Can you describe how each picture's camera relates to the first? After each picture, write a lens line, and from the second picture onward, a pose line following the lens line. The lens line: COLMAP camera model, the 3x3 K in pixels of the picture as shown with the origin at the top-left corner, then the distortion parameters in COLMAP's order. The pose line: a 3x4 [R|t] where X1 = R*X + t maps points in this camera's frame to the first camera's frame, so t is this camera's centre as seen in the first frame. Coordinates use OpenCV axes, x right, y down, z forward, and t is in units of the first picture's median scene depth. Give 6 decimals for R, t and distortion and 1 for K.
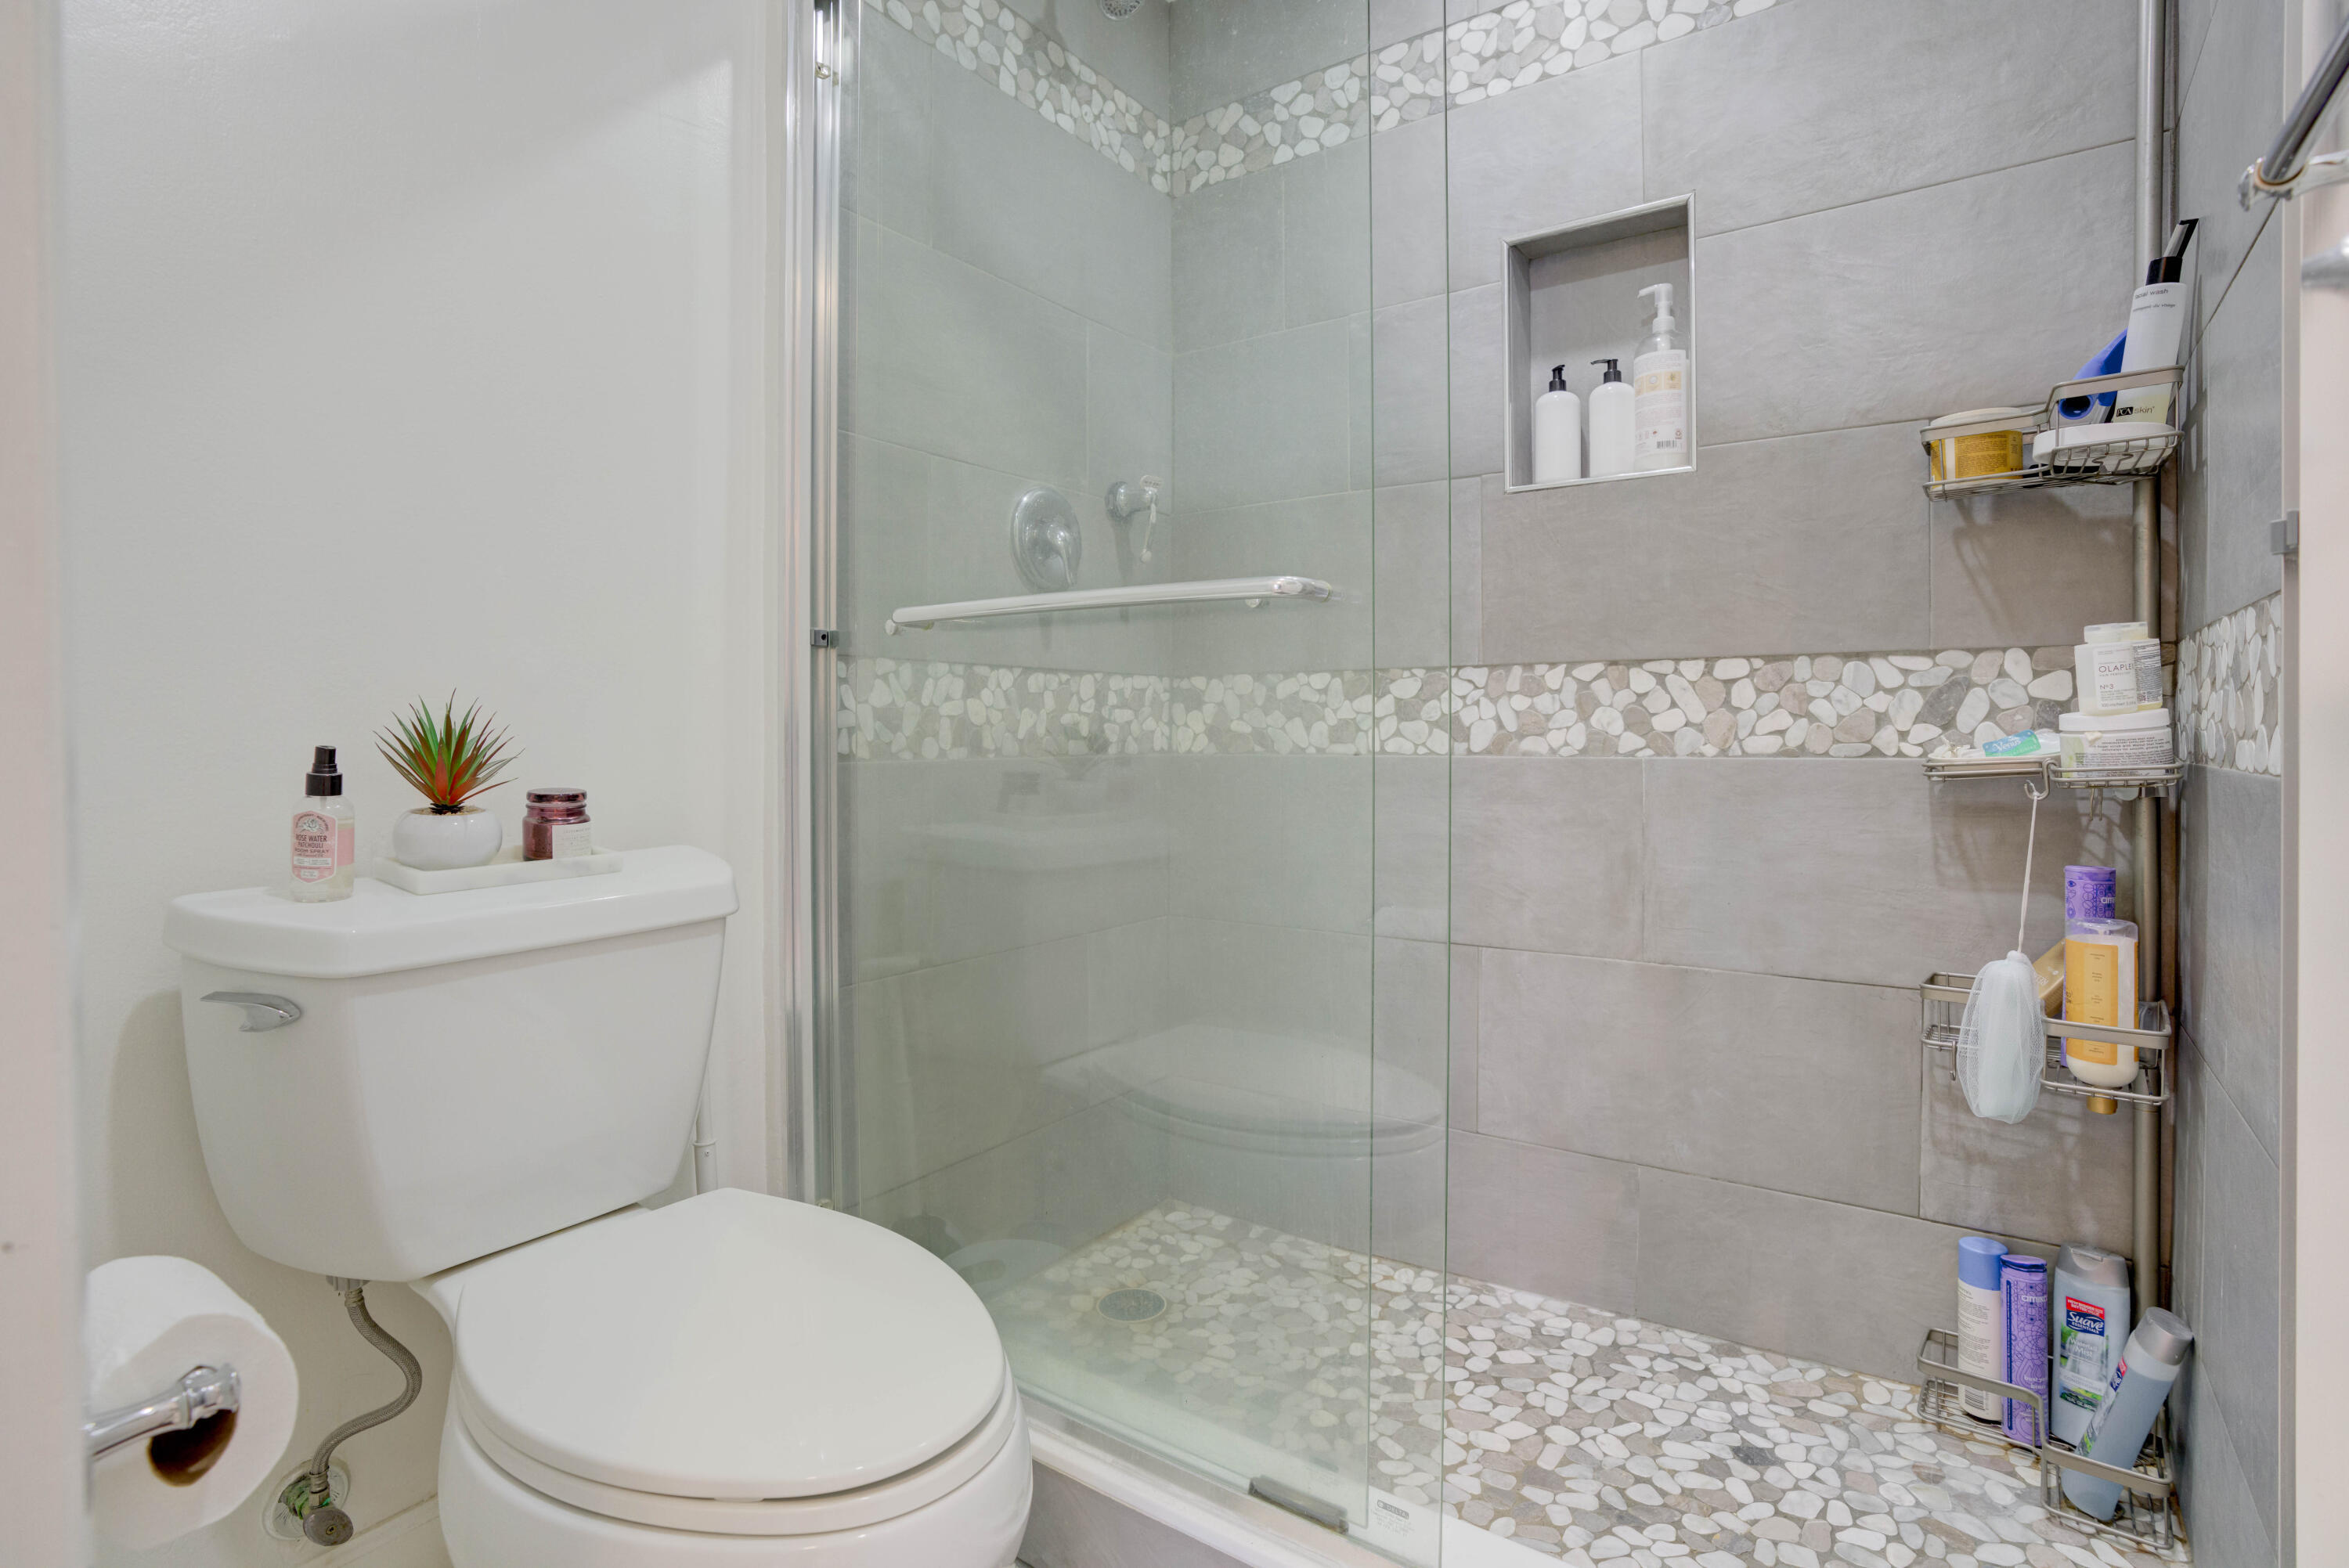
lens RADIAL K [[1132.5, 0, 1184.1], [0, 1132.5, 783.5], [0, 0, 1]] dist [-0.055031, 0.023185]
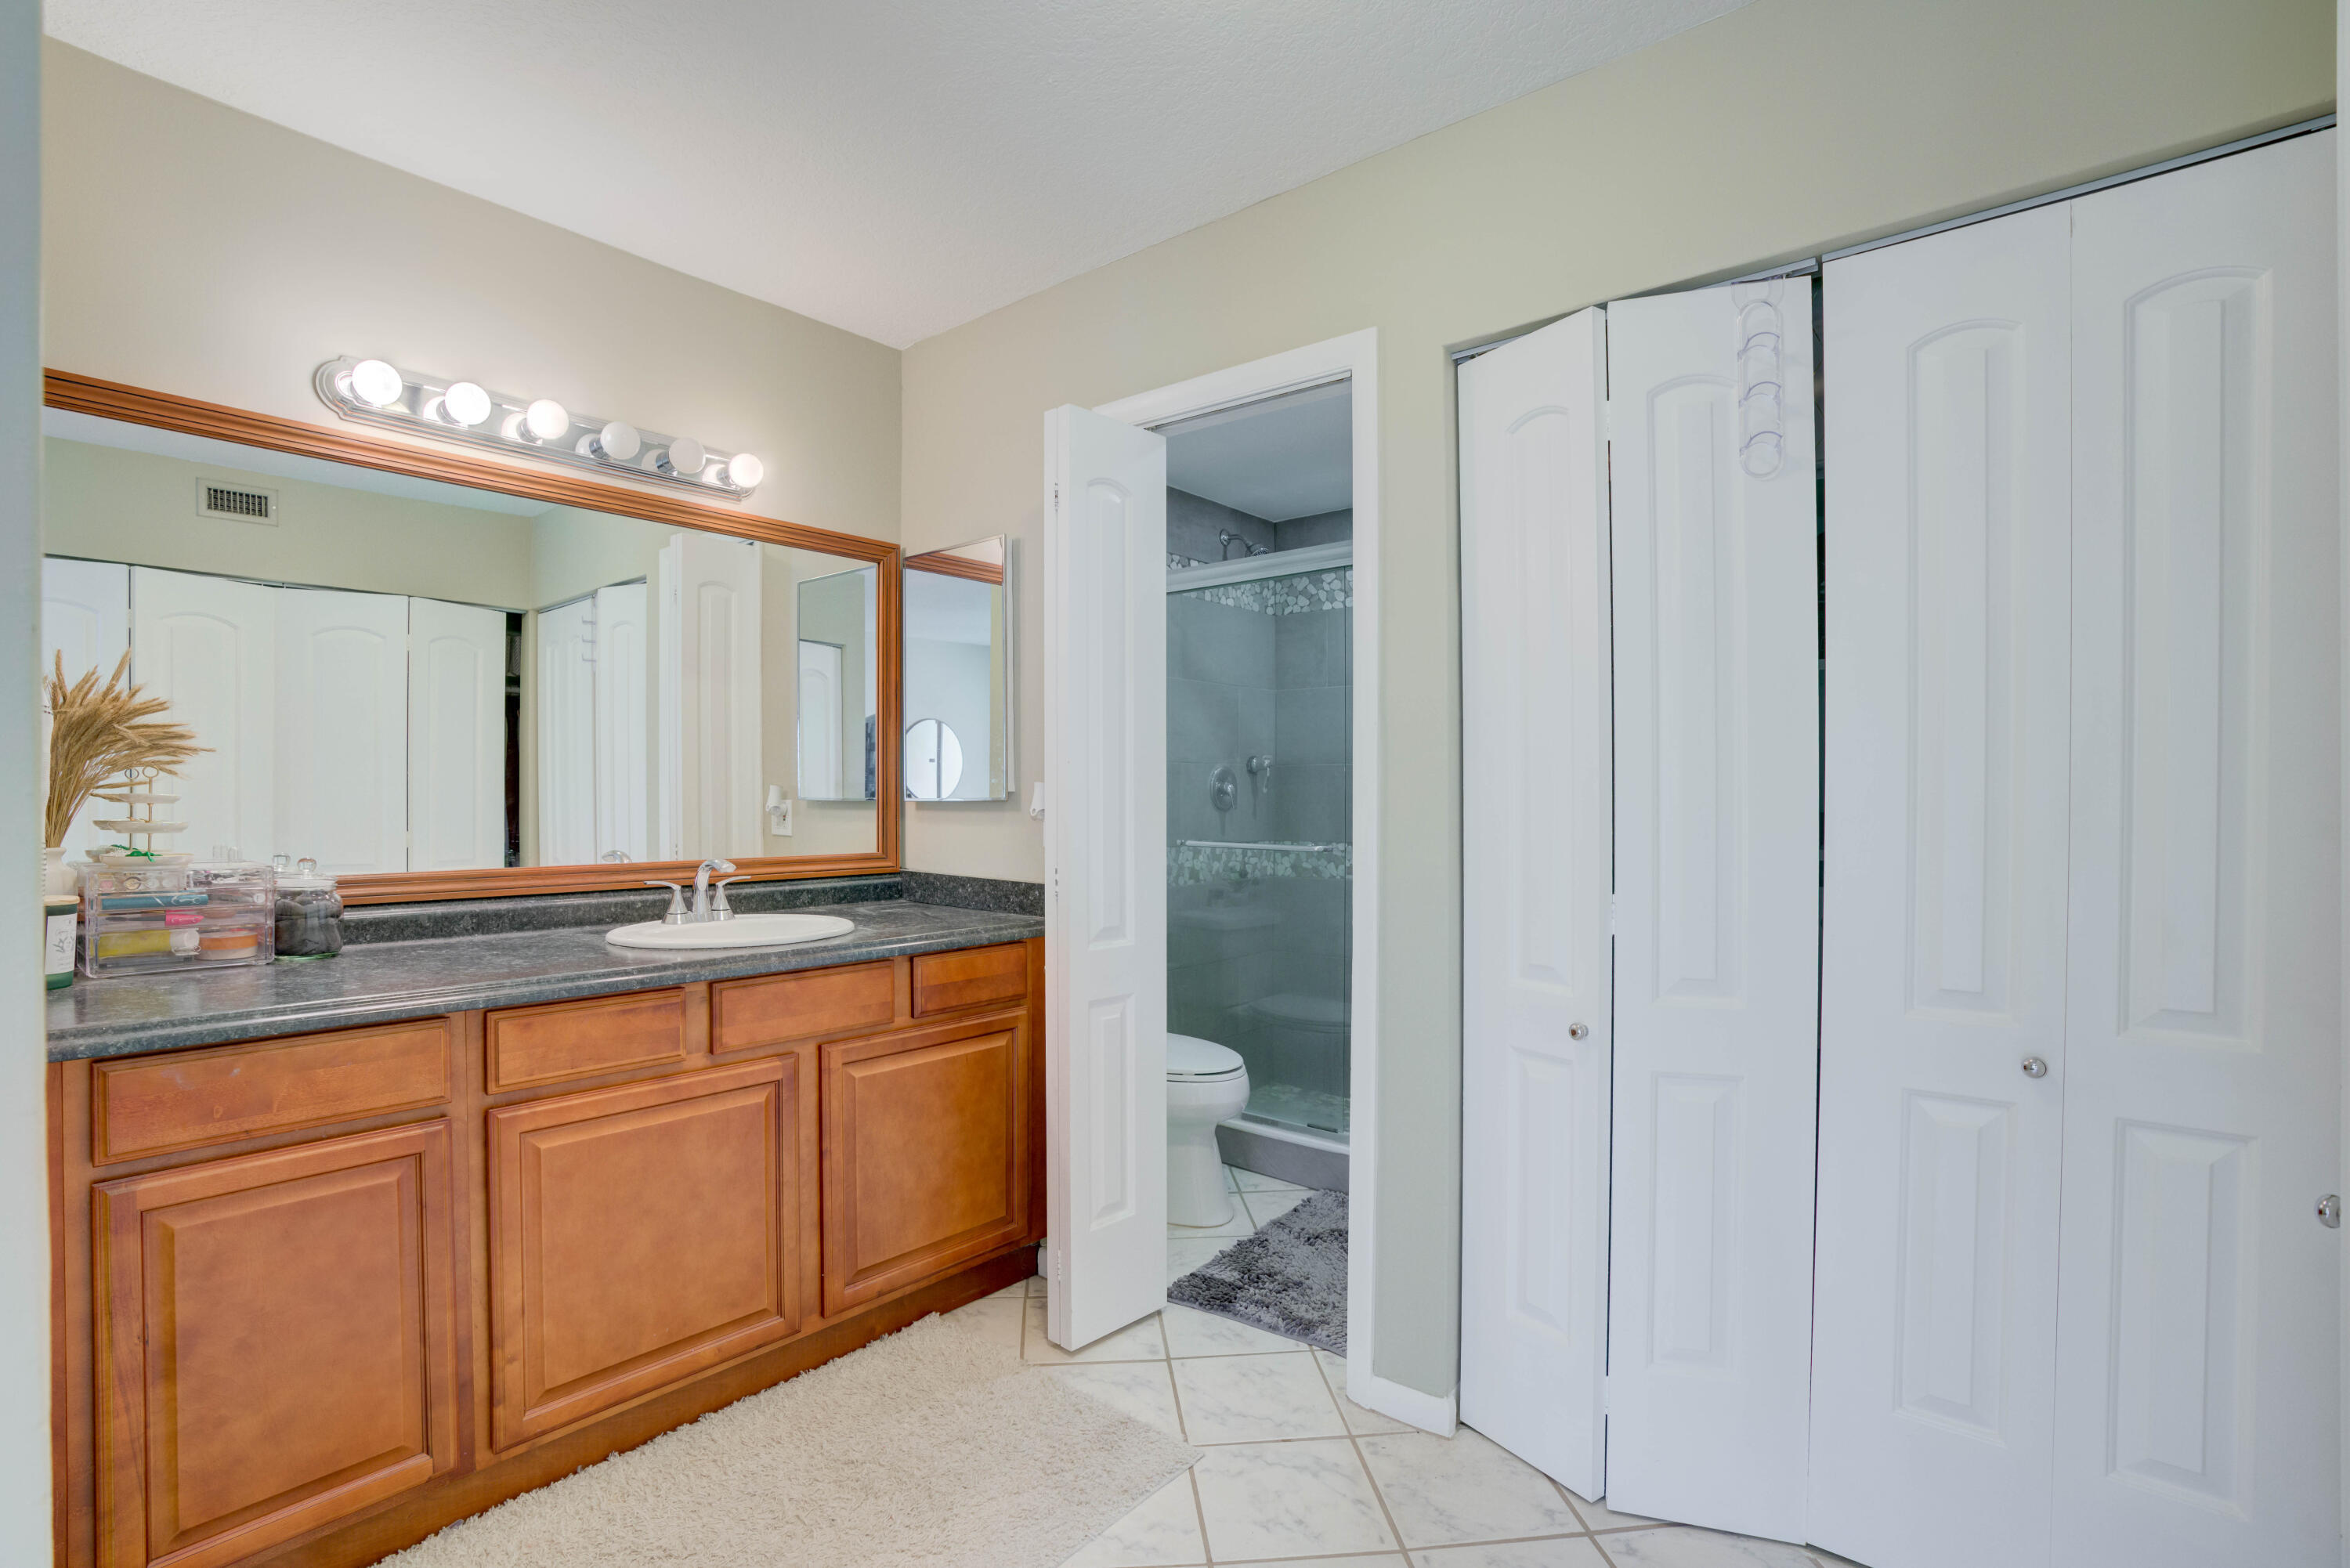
lens RADIAL K [[1095.7, 0, 1162.4], [0, 1095.7, 784.1], [0, 0, 1]] dist [-0.073925, 0.032323]
pose [[0.996151, 0.004818, -0.087516, -0.045488], [-0.008921, 0.998876, -0.046552, -0.108910], [0.087193, 0.047154, 0.995075, -1.178429]]
